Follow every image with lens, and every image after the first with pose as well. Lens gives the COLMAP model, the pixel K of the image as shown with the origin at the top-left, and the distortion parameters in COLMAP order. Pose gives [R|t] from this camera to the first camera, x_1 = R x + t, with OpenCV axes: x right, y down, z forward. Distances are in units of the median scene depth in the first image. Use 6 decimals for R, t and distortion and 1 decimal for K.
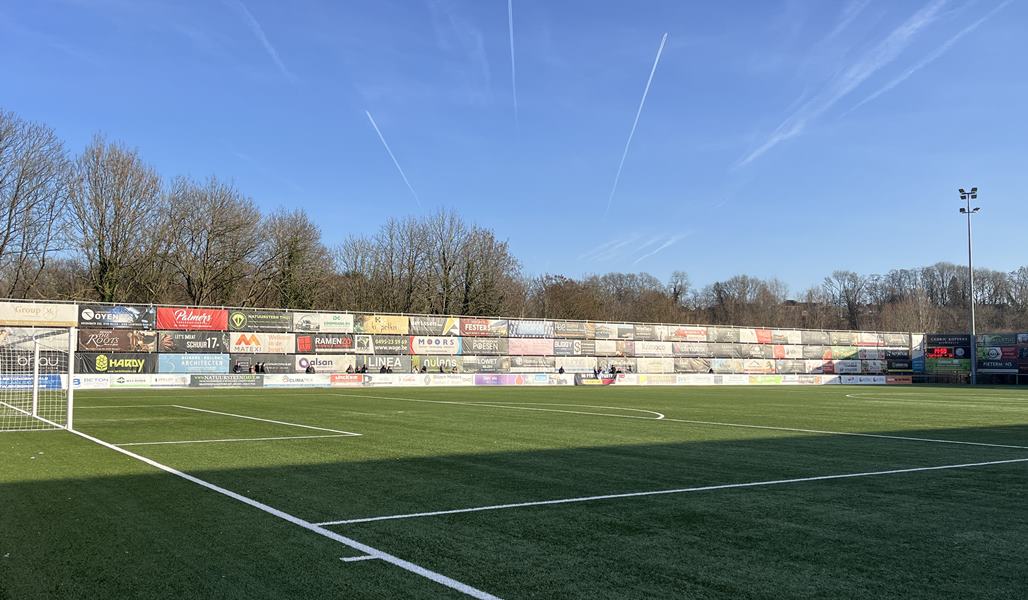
lens RADIAL K [[909.0, 0, 525.2], [0, 909.0, 307.8], [0, 0, 1]] dist [0.062577, -0.016917]
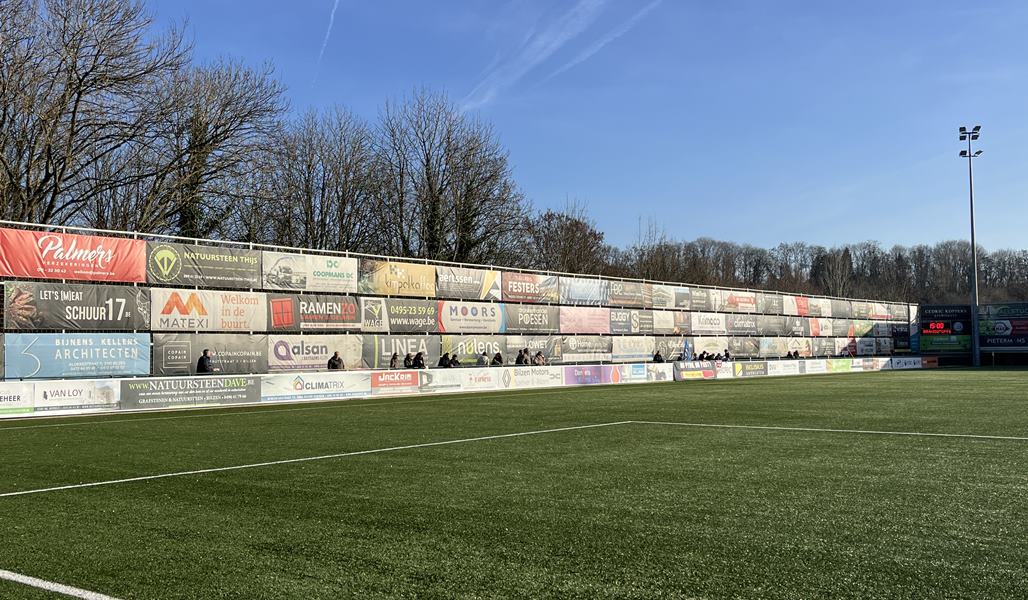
lens RADIAL K [[1022.9, 0, 539.8], [0, 1022.9, 302.0], [0, 0, 1]] dist [0.068921, 0.000000]
pose [[0.944077, 0.000107, 0.329726, -0.266560], [-0.004830, 0.999897, 0.013506, 0.022494], [-0.329691, -0.014344, 0.943980, 0.372091]]
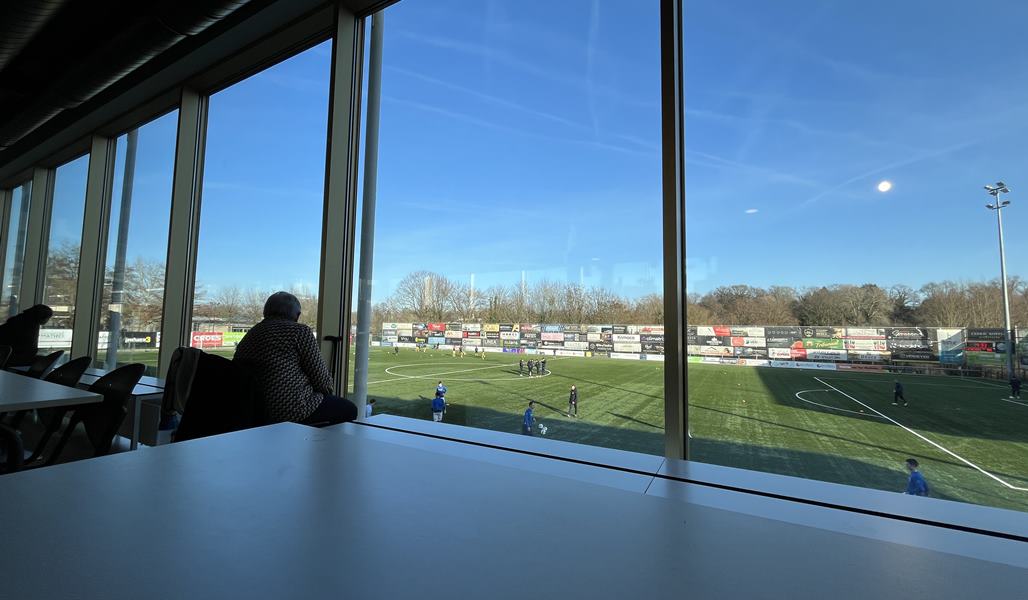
lens RADIAL K [[429.5, 0, 507.2], [0, 429.5, 298.8], [0, 0, 1]] dist [0.000260, 0.000038]
pose [[0.451472, -0.063977, -0.889989, 0.947790], [0.035153, 0.997927, -0.053903, 0.003621], [0.891592, -0.006950, 0.452786, 0.450333]]
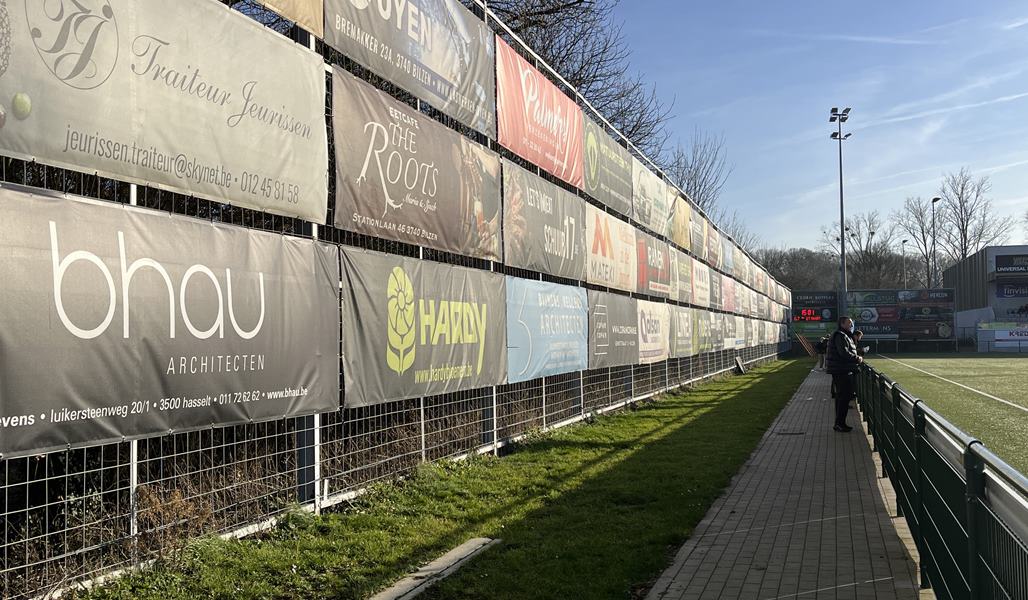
lens RADIAL K [[1079.8, 0, 515.4], [0, 1079.8, 307.2], [0, 0, 1]] dist [0.076305, 0.000000]
pose [[0.777343, 0.004909, 0.629057, -0.478491], [-0.023195, 0.999513, 0.020864, 0.042289], [-0.628649, -0.030809, 0.777079, 0.641749]]
